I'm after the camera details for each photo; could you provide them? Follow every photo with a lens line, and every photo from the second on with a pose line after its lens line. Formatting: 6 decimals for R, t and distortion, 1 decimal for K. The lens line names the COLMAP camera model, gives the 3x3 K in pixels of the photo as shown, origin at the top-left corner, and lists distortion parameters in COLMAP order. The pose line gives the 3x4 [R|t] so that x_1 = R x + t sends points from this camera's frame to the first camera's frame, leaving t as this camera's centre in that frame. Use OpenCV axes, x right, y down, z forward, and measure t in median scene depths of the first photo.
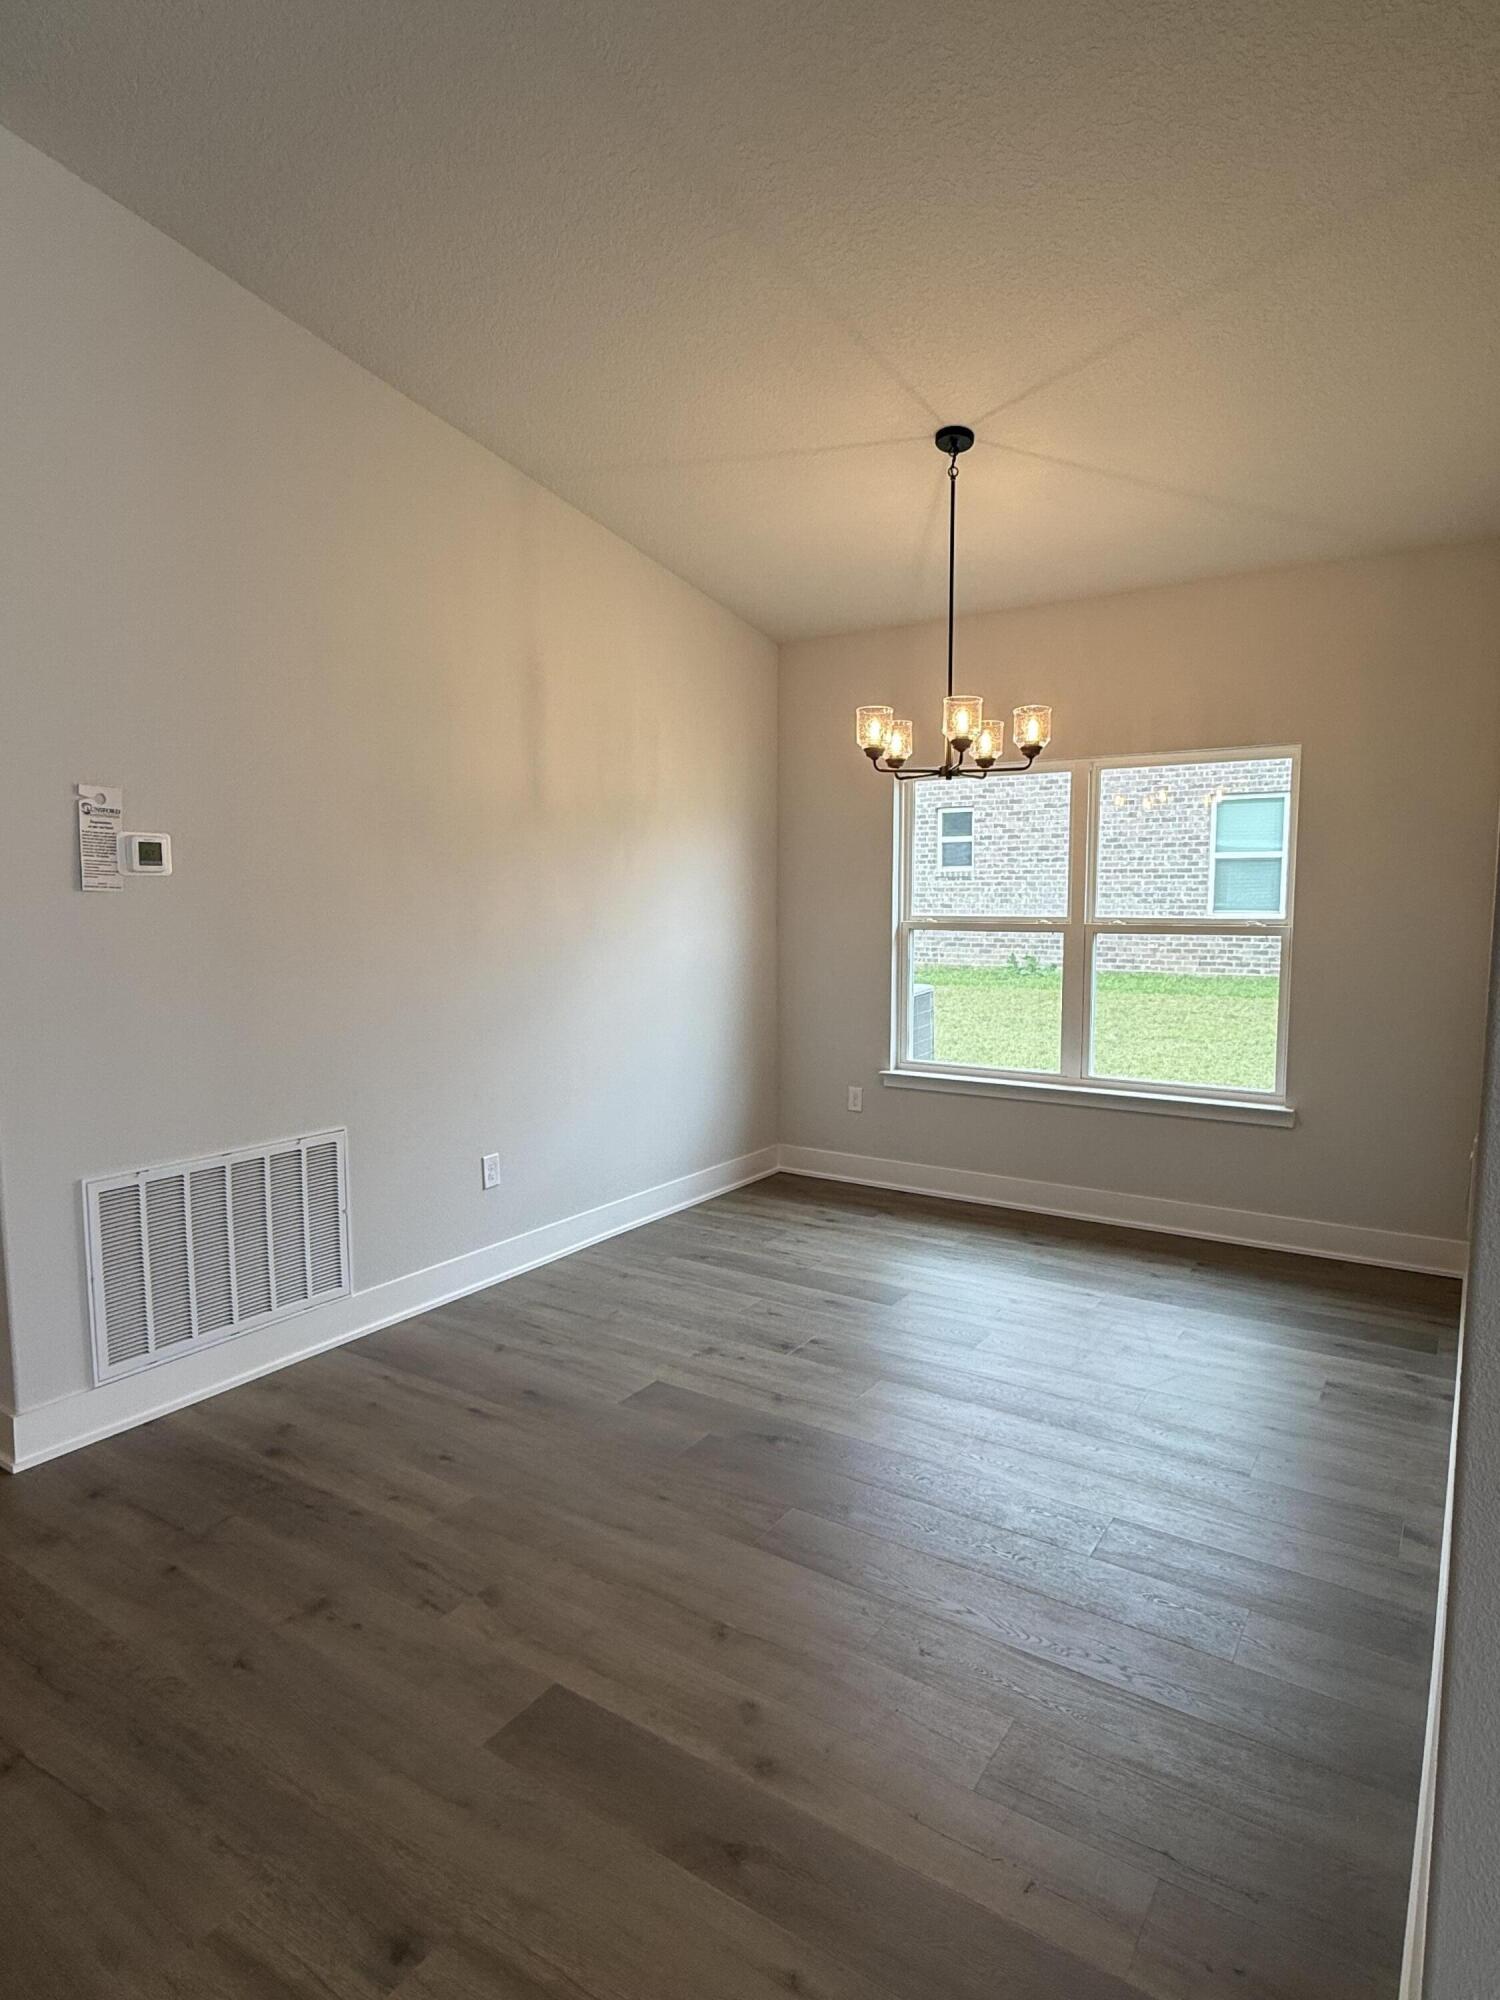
lens RADIAL K [[1113.0, 0, 761.6], [0, 1113.0, 988.9], [0, 0, 1]] dist [-0.003286, -0.000026]
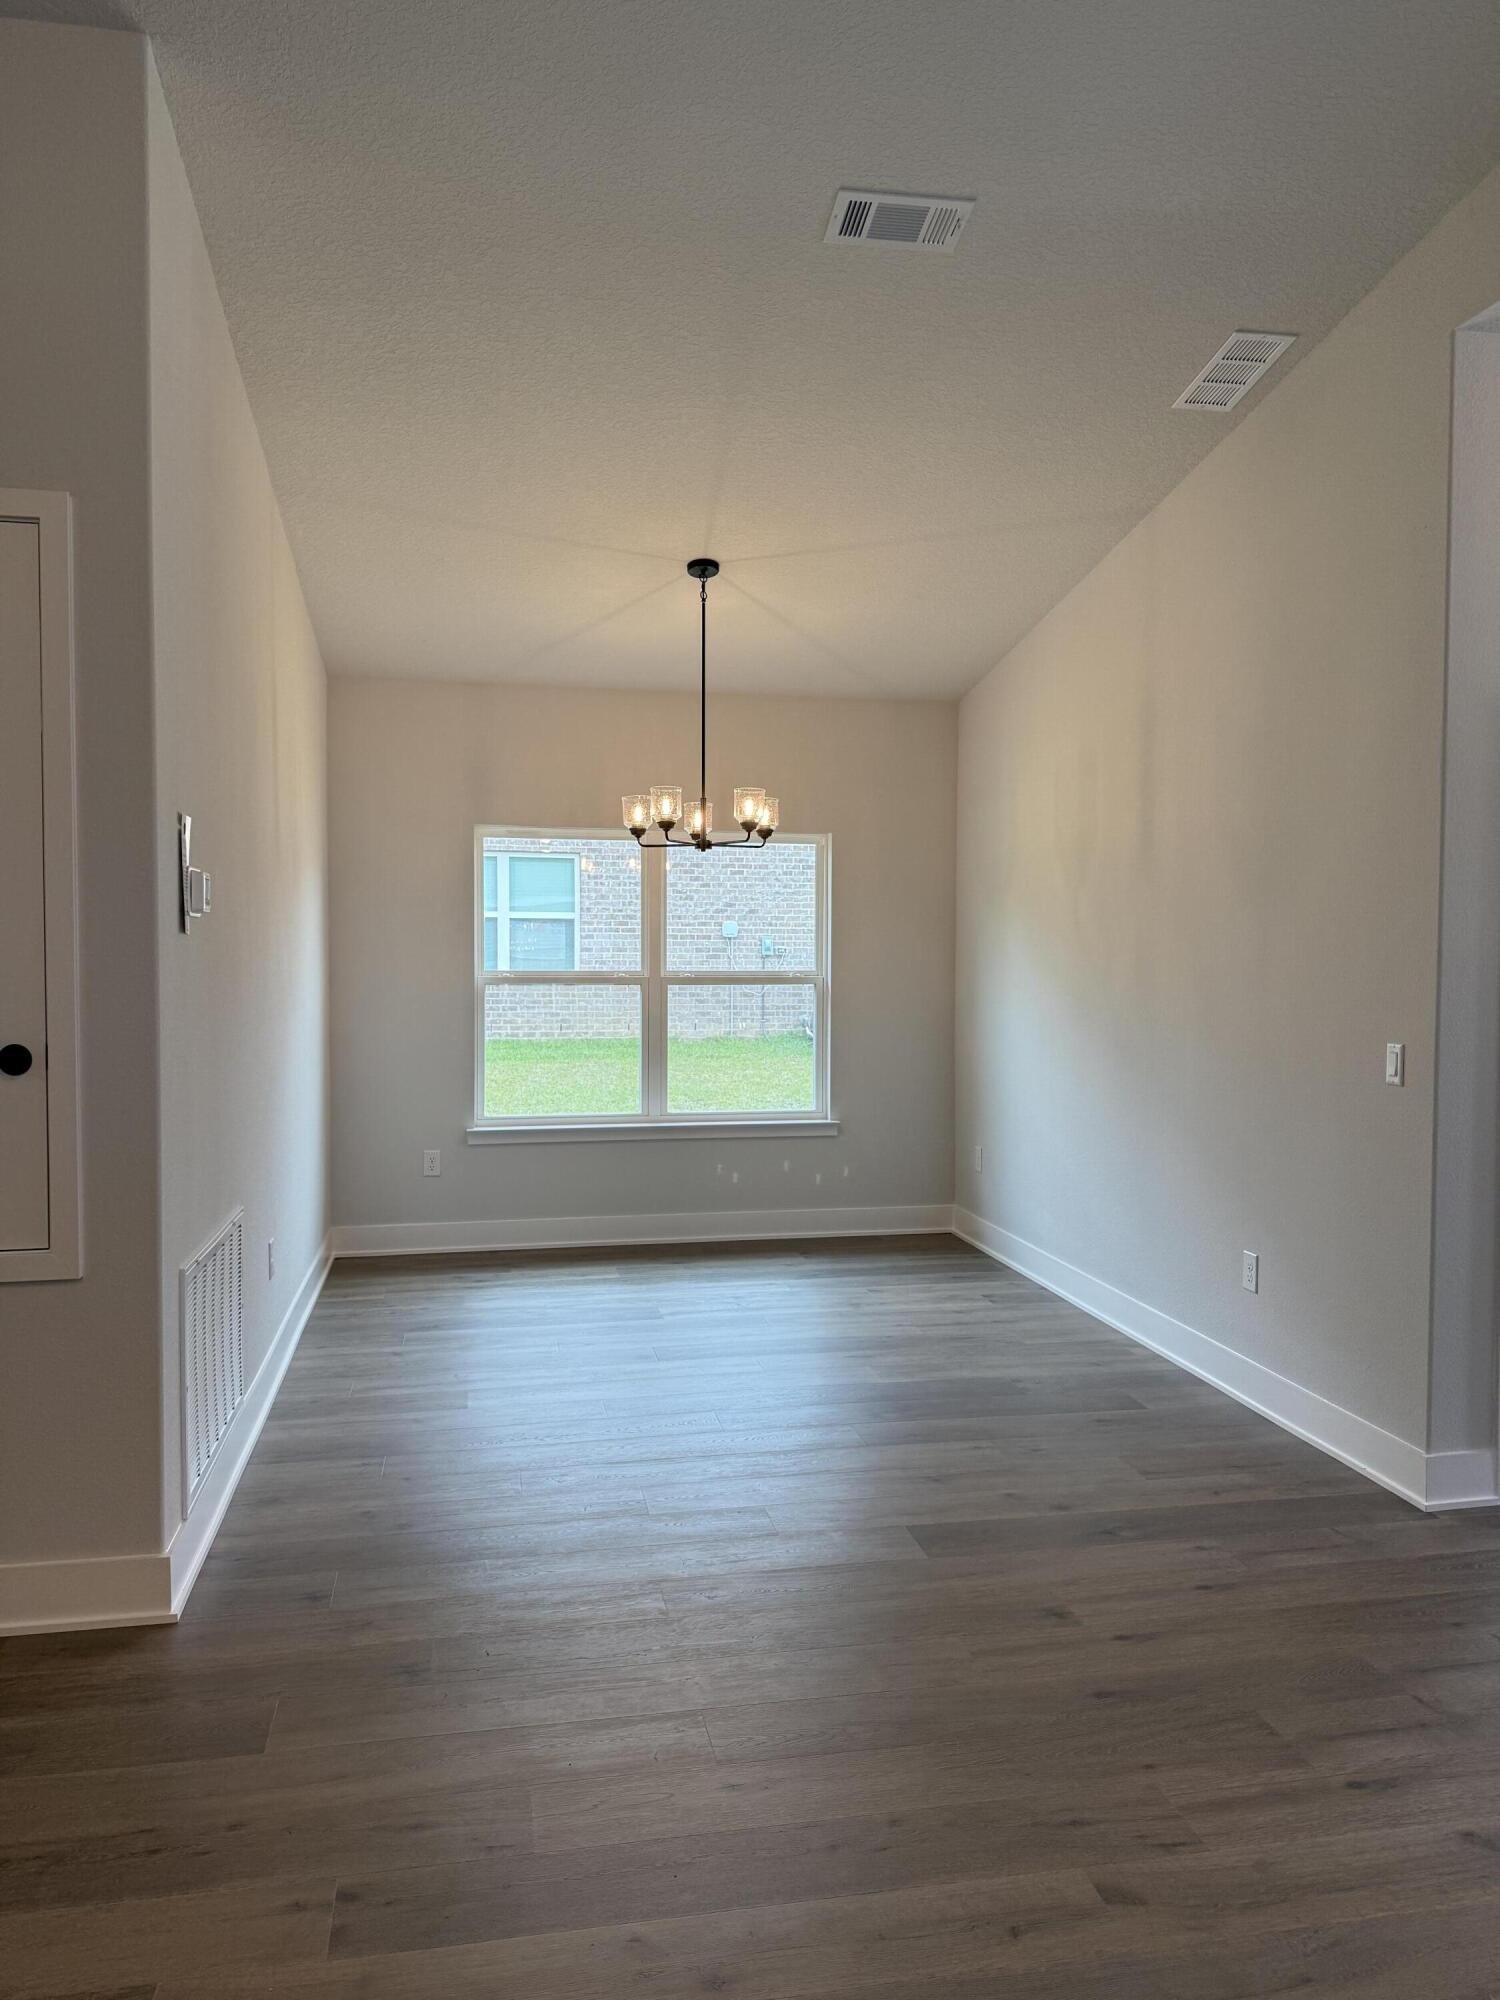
lens RADIAL K [[1399.4, 0, 735.8], [0, 1399.4, 1000.3], [0, 0, 1]] dist [0.008959, 0.000787]
pose [[0.700677, -0.016547, 0.713287, -0.656801], [0.053226, 0.998158, -0.029129, 0.010451], [-0.711491, 0.058375, 0.700267, -0.038520]]
